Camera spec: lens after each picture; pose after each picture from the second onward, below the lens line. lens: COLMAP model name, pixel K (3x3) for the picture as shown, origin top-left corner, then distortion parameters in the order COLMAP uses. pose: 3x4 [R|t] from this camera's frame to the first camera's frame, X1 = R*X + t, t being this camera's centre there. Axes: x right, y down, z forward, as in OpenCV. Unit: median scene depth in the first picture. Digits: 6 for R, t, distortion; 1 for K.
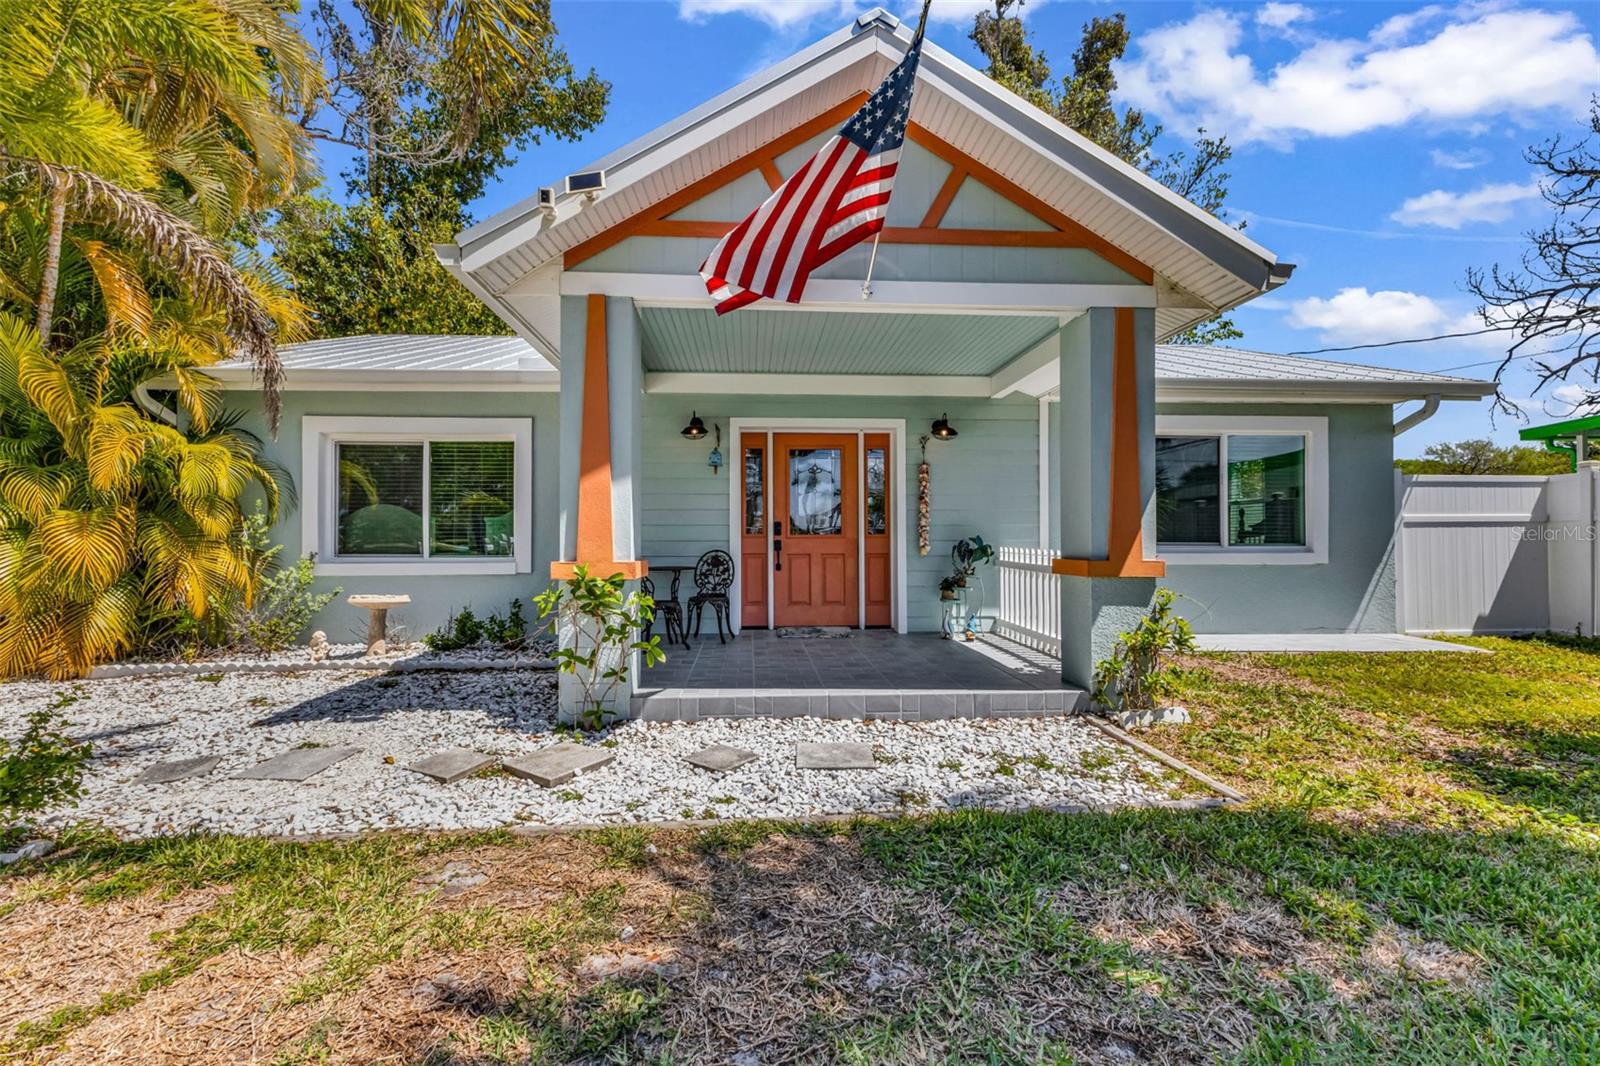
lens RADIAL K [[733.7, 0, 809.2], [0, 733.7, 515.9], [0, 0, 1]] dist [0.014025, -0.000389]
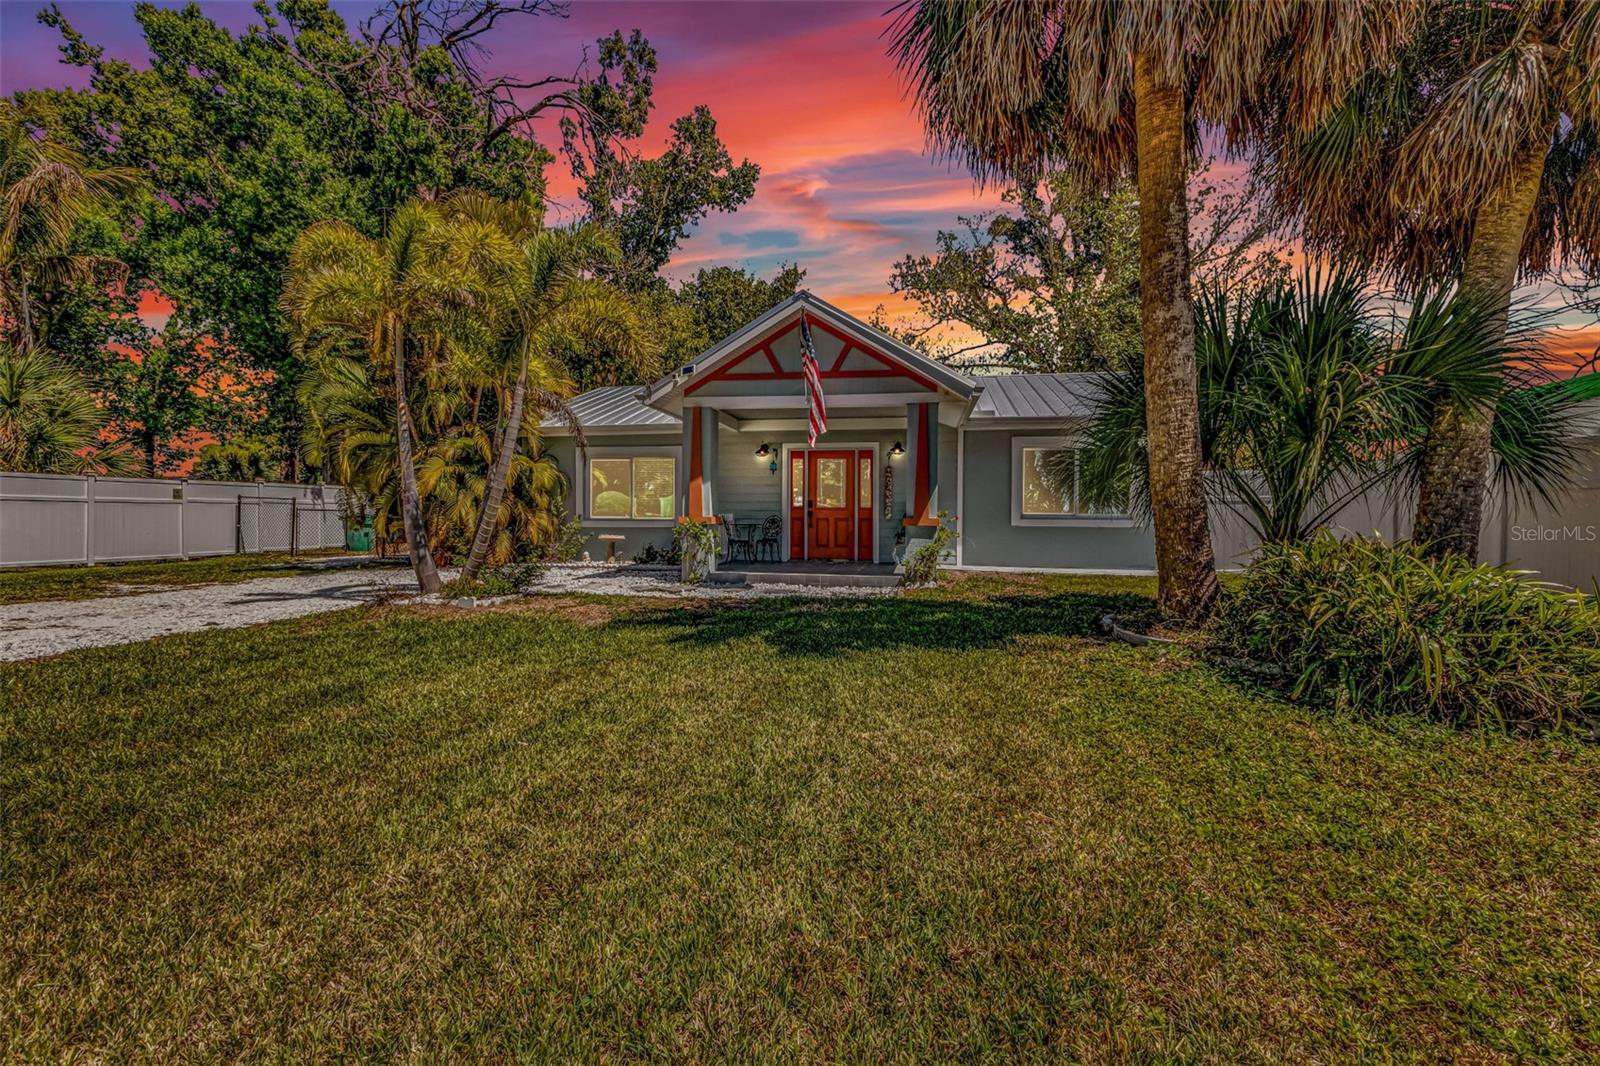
lens RADIAL K [[733.7, 0, 809.2], [0, 733.7, 515.9], [0, 0, 1]] dist [0.014025, -0.000389]
pose [[0.970999, 0.008799, -0.238921, 0.429961], [-0.002605, 0.999653, 0.026230, -0.002400], [0.239069, -0.024847, 0.970685, -0.835155]]
